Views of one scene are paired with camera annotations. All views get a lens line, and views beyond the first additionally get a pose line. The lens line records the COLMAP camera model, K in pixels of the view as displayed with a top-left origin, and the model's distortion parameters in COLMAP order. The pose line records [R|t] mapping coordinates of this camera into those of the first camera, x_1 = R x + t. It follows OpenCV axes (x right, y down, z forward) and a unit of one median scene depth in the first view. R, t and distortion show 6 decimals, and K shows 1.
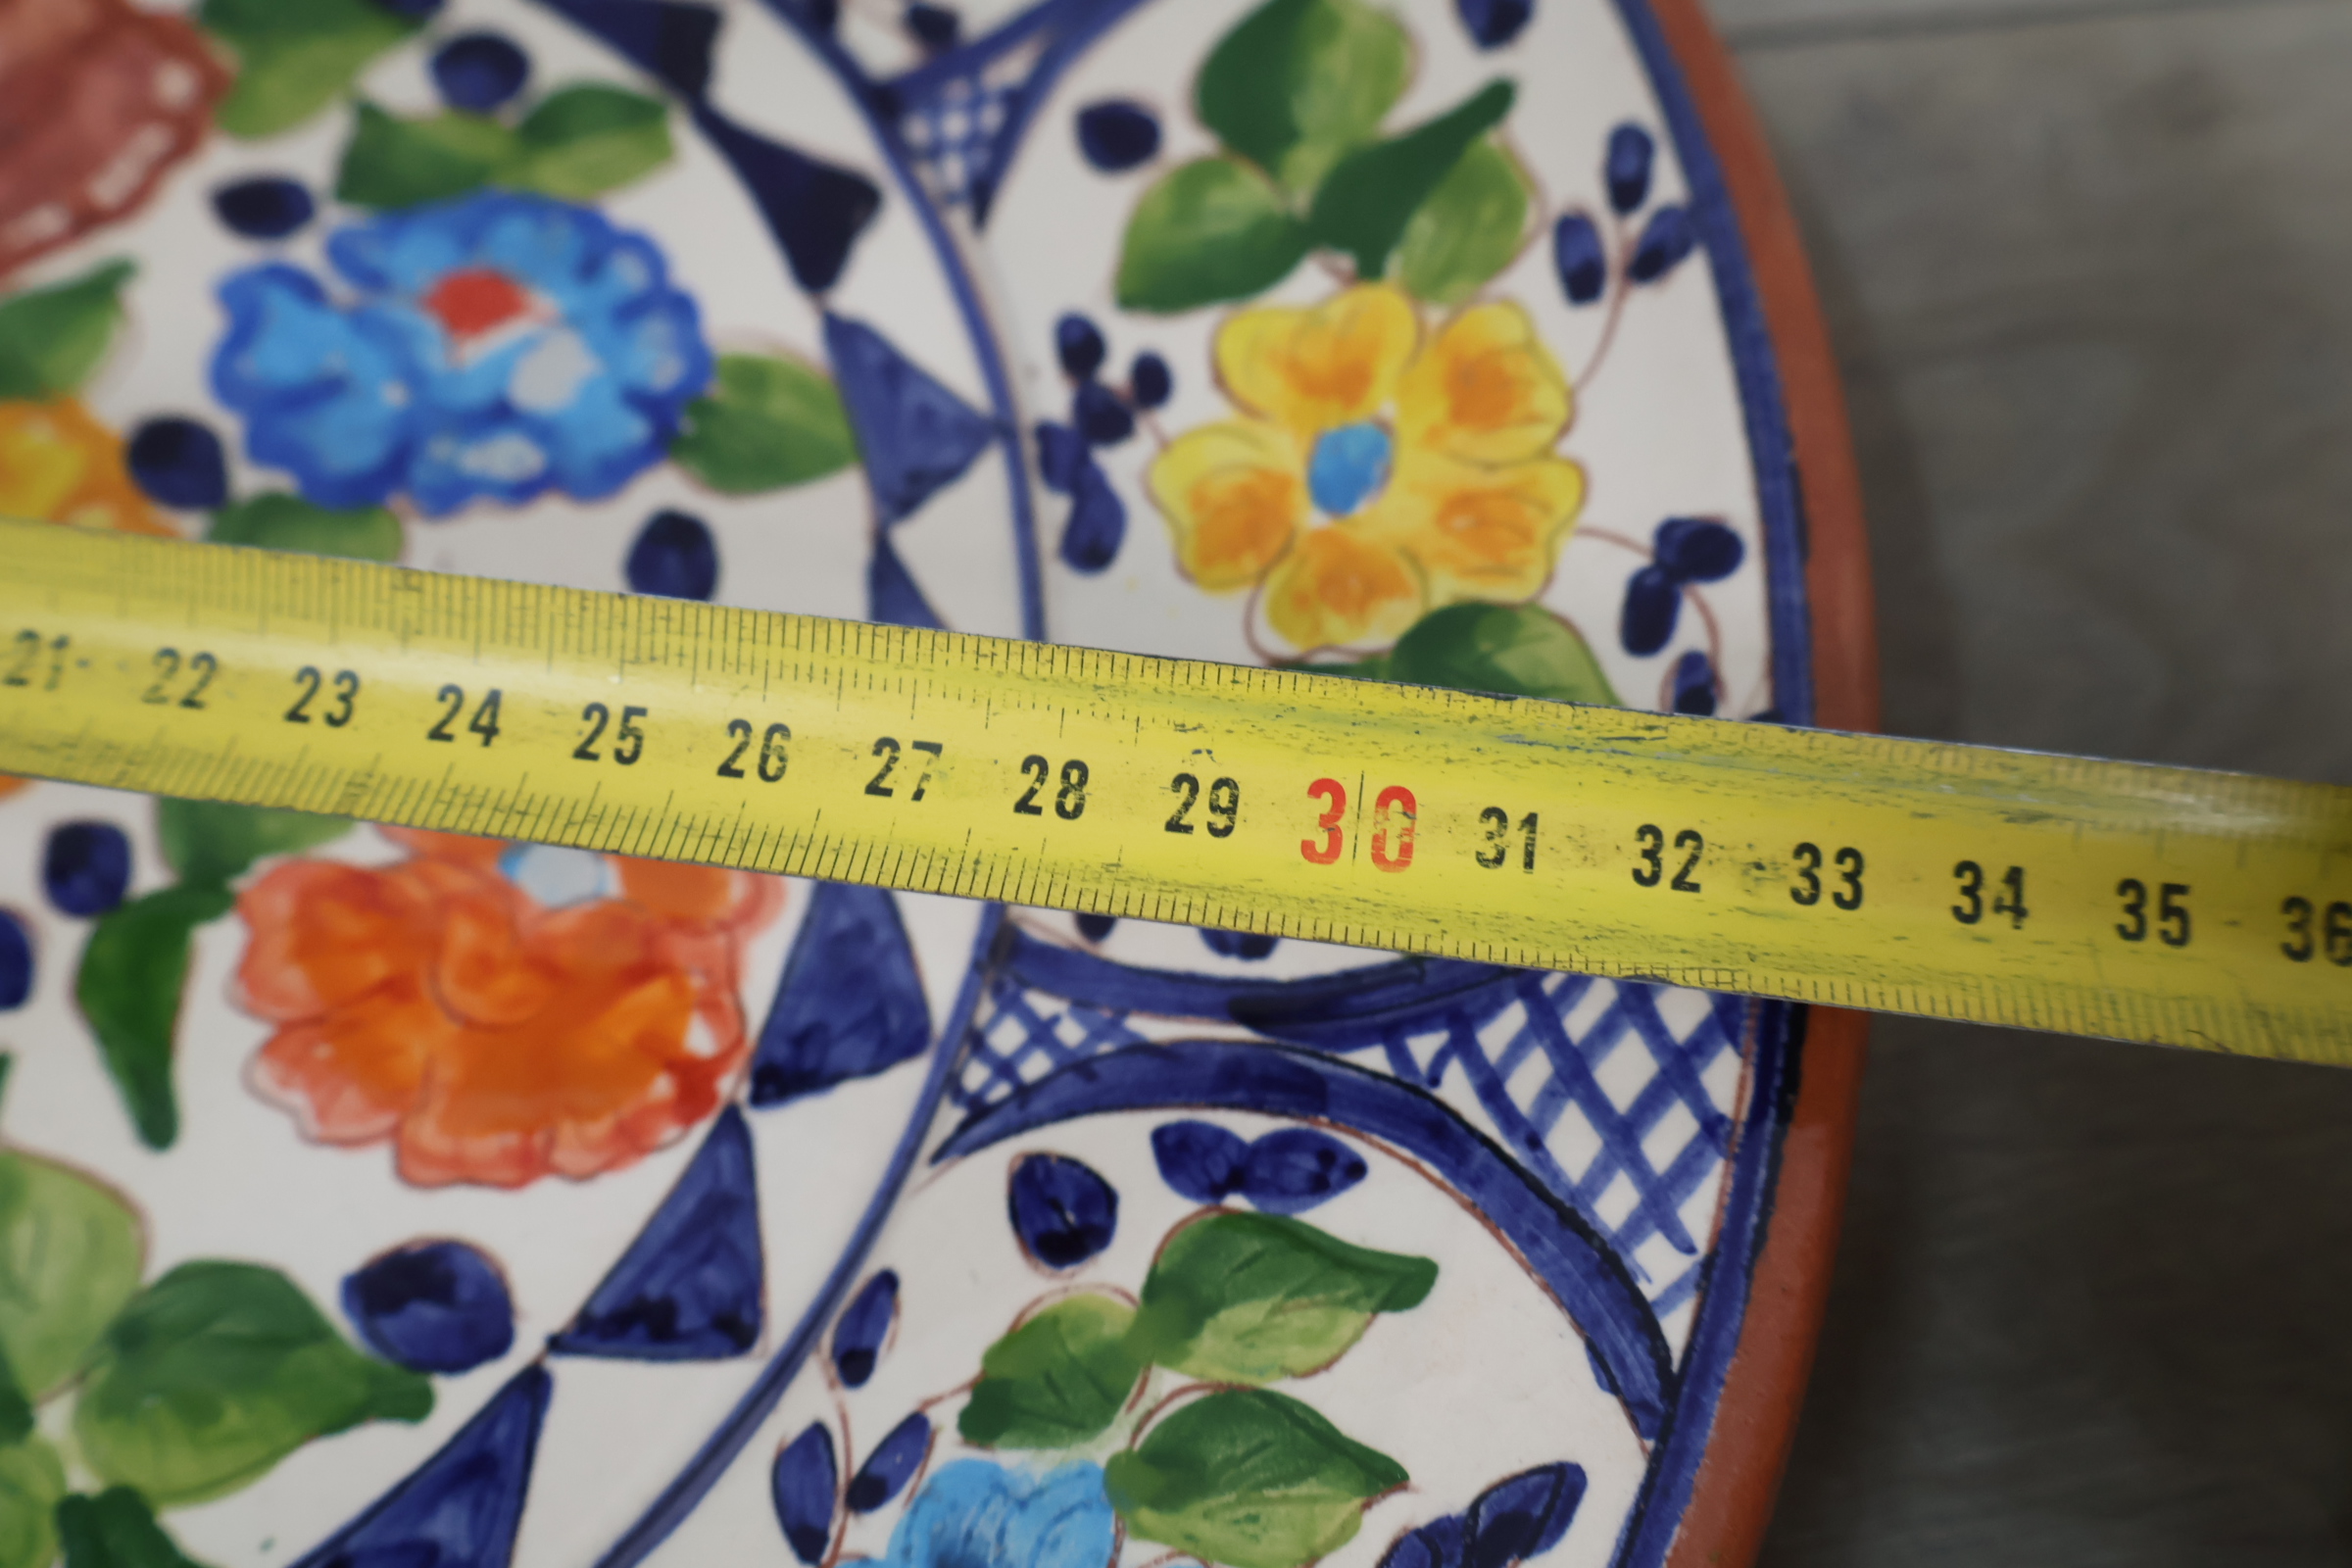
lens RADIAL K [[2128.3, 0, 1180.5], [0, 2128.3, 764.5], [0, 0, 1]] dist [0.018585, -0.010433]
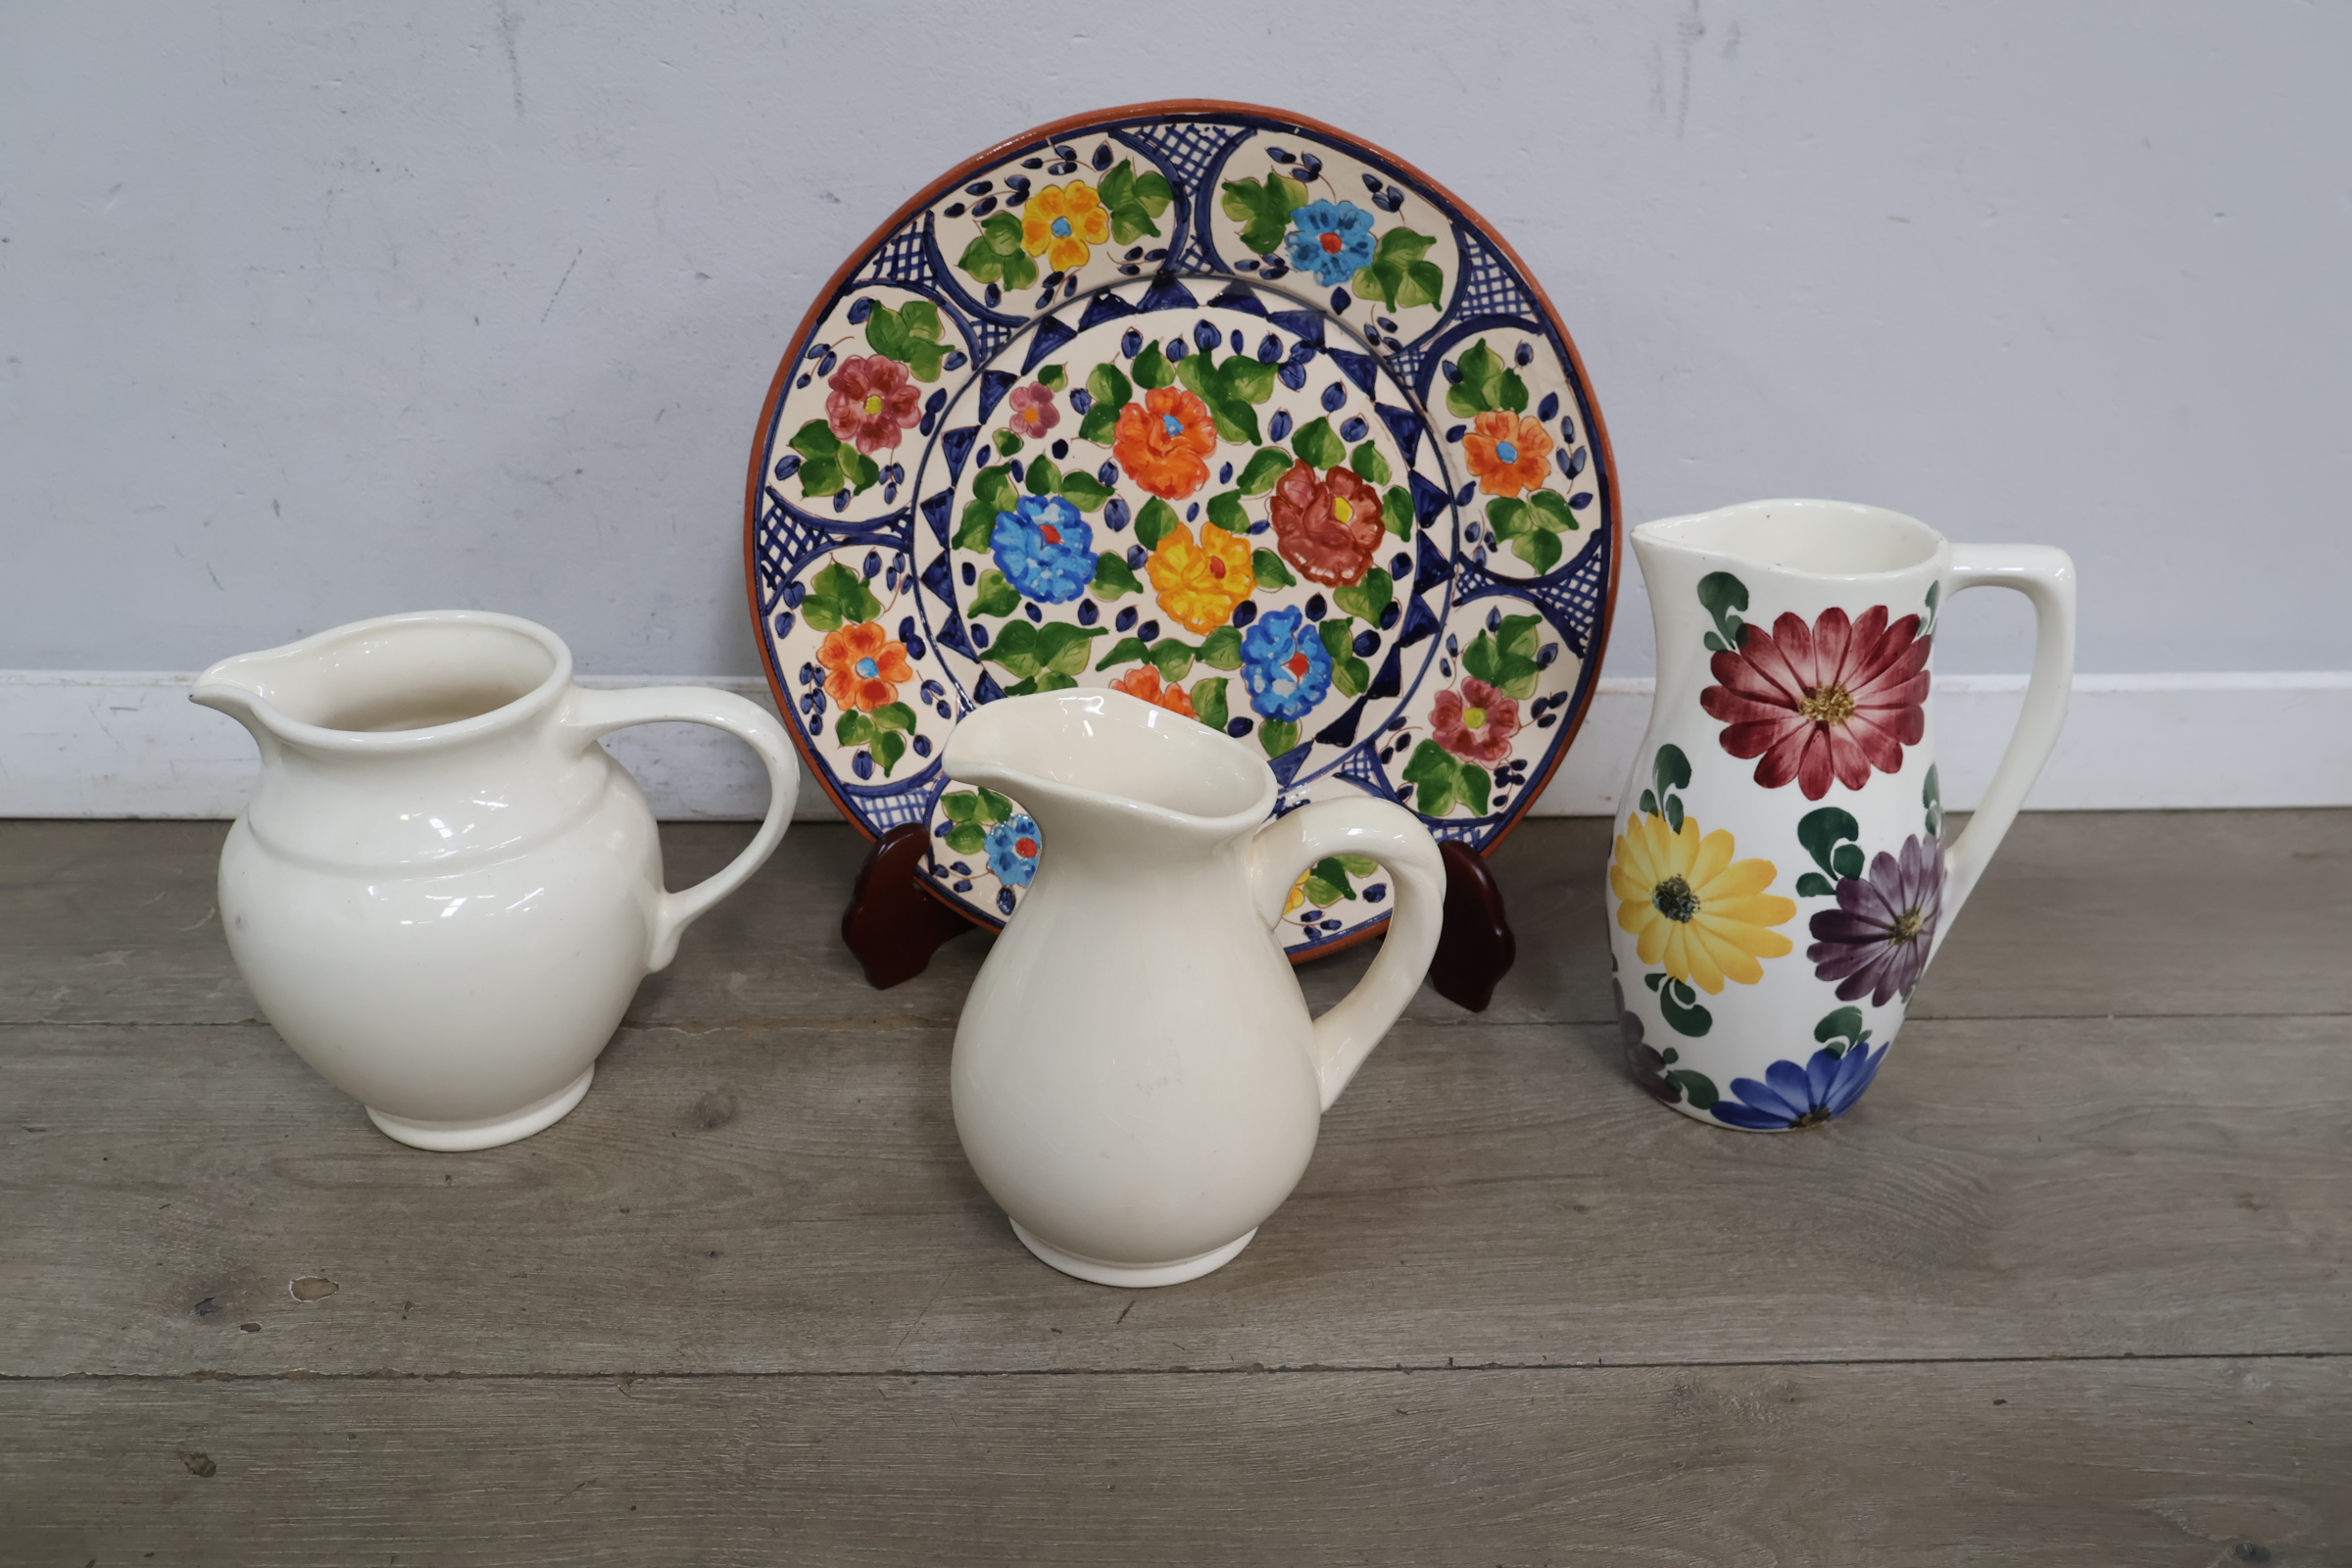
lens RADIAL K [[2128.3, 0, 1170.0], [0, 2128.3, 798.9], [0, 0, 1]] dist [0.018585, -0.010433]
pose [[0.186424, 0.948101, 0.257585, -1.417705], [-0.874559, 0.040682, 0.483209, -2.369234], [0.447652, -0.315356, 0.836755, -3.223152]]
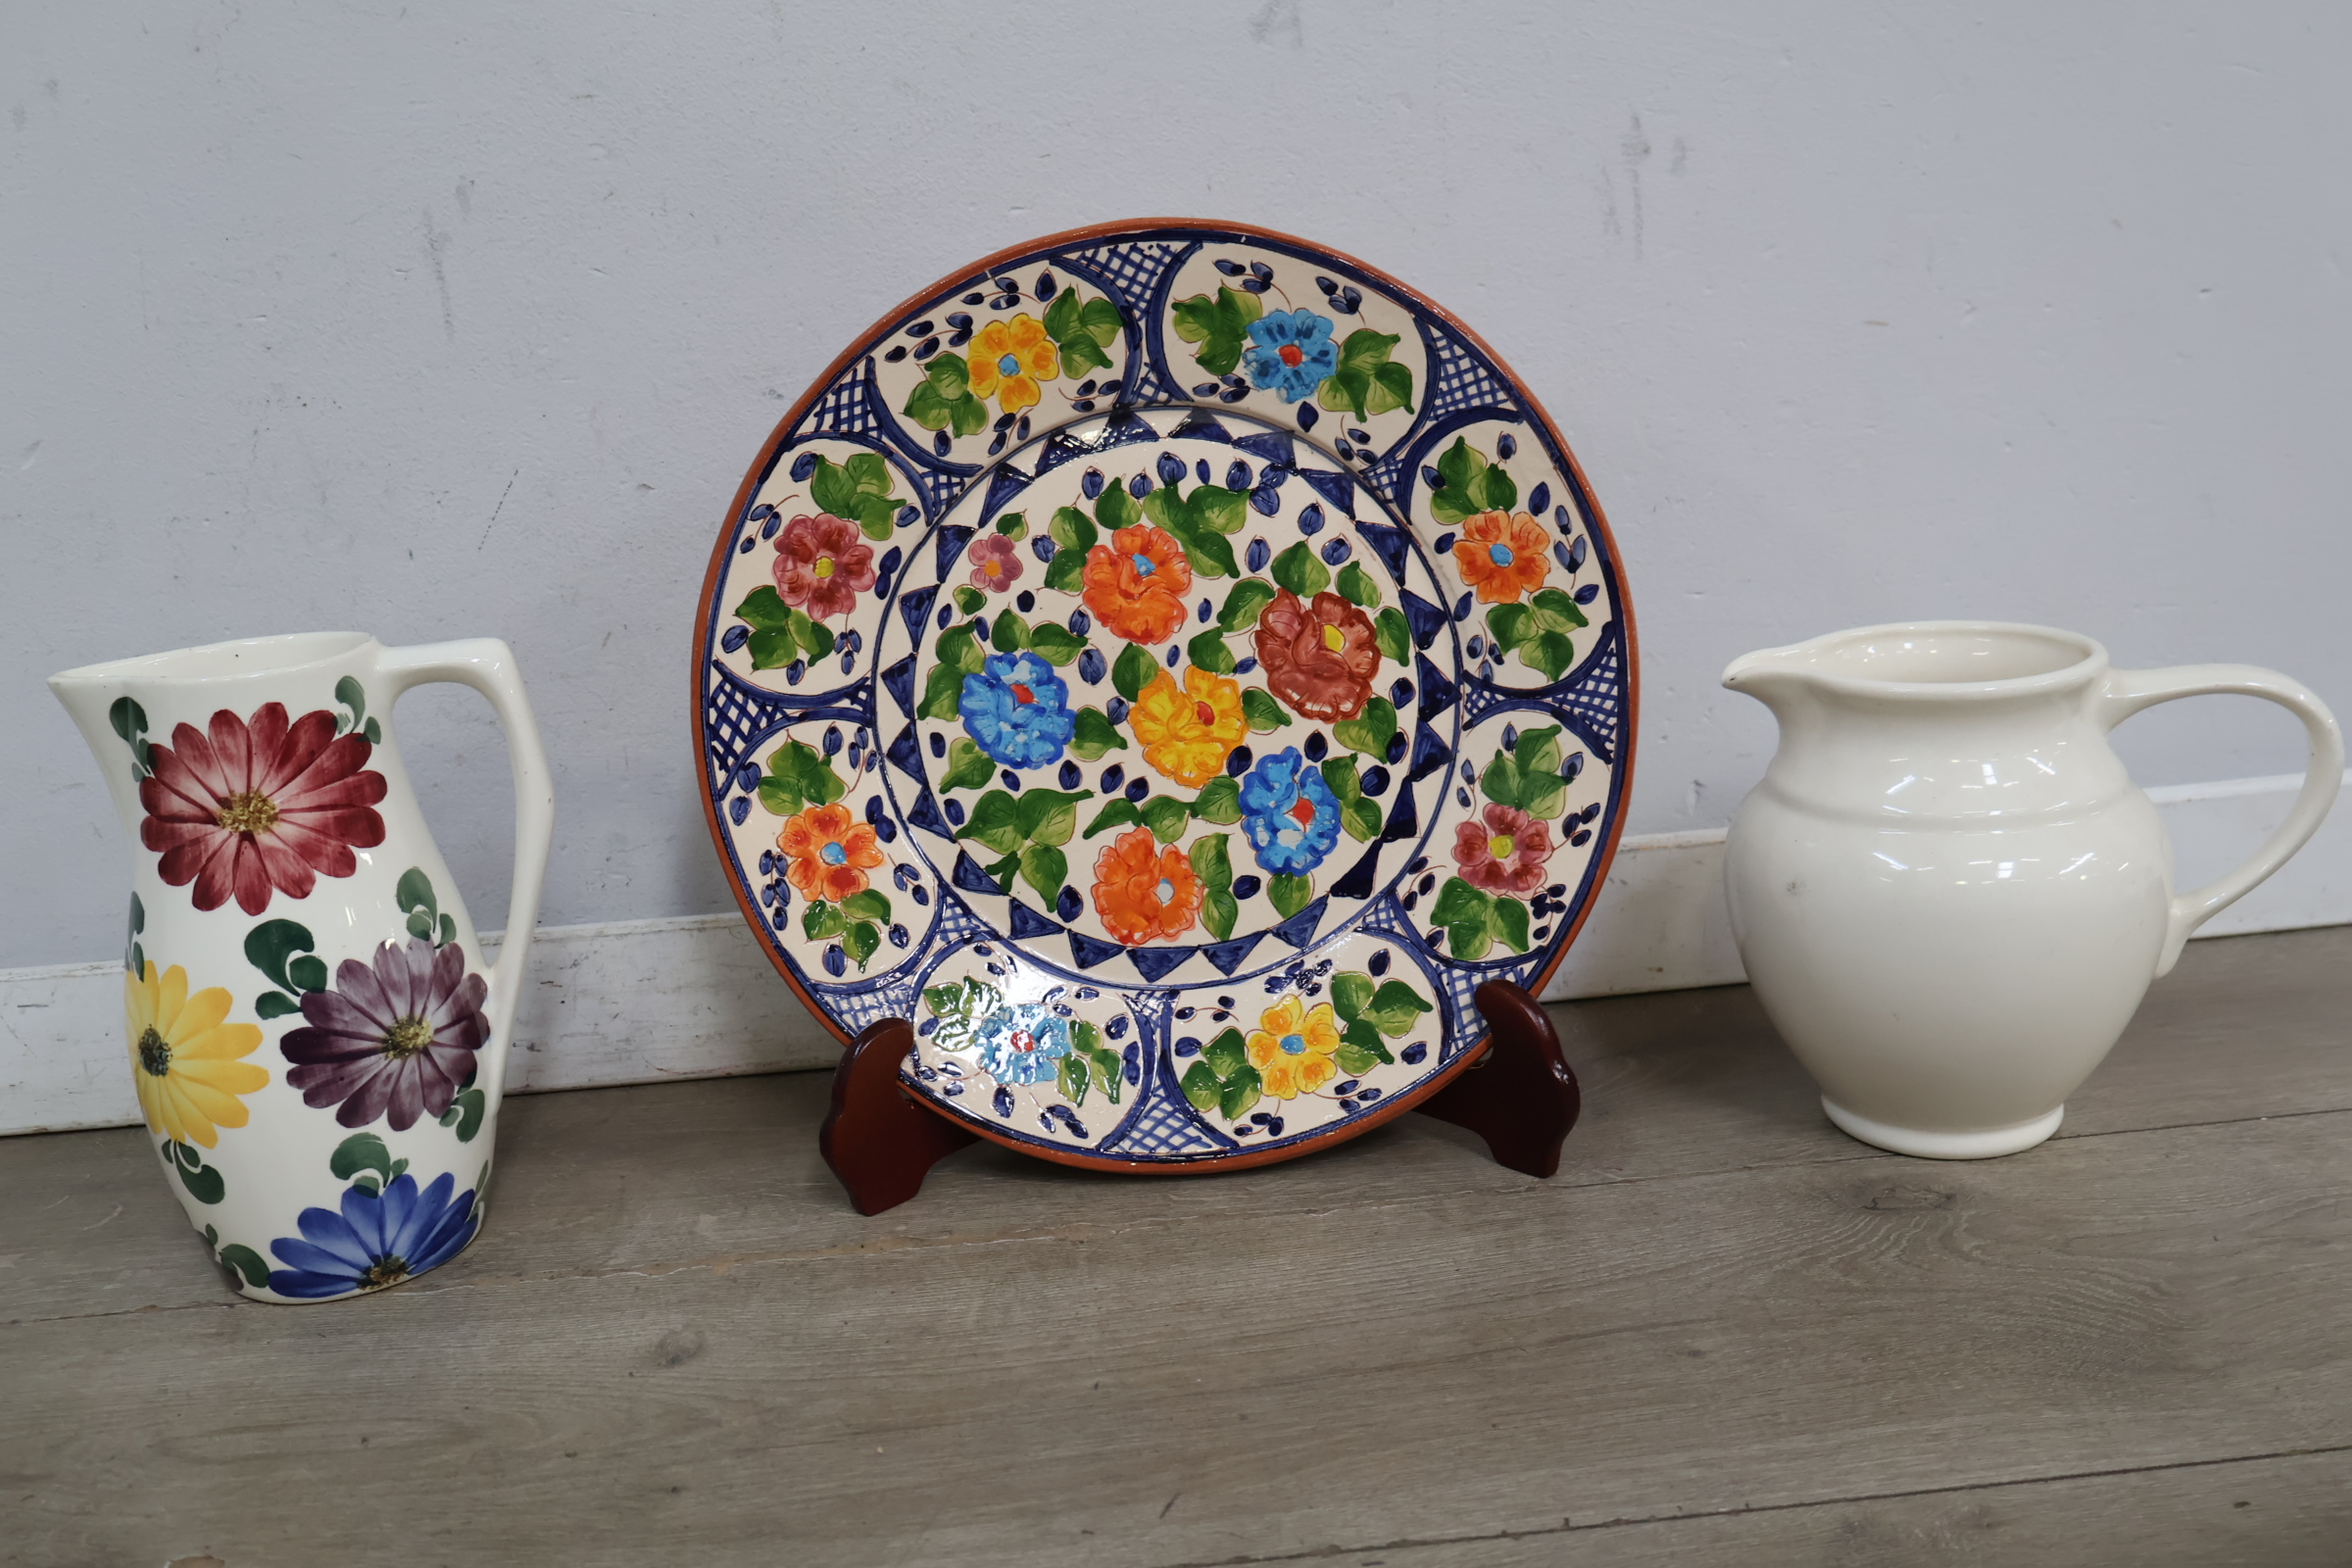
lens RADIAL K [[2128.3, 0, 1172.4], [0, 2128.3, 784.0], [0, 0, 1]] dist [0.018585, -0.010433]
pose [[0.272432, 0.961287, 0.041330, -0.701352], [-0.860119, 0.224058, 0.458251, -2.101621], [0.431250, -0.160391, 0.887862, -2.984637]]
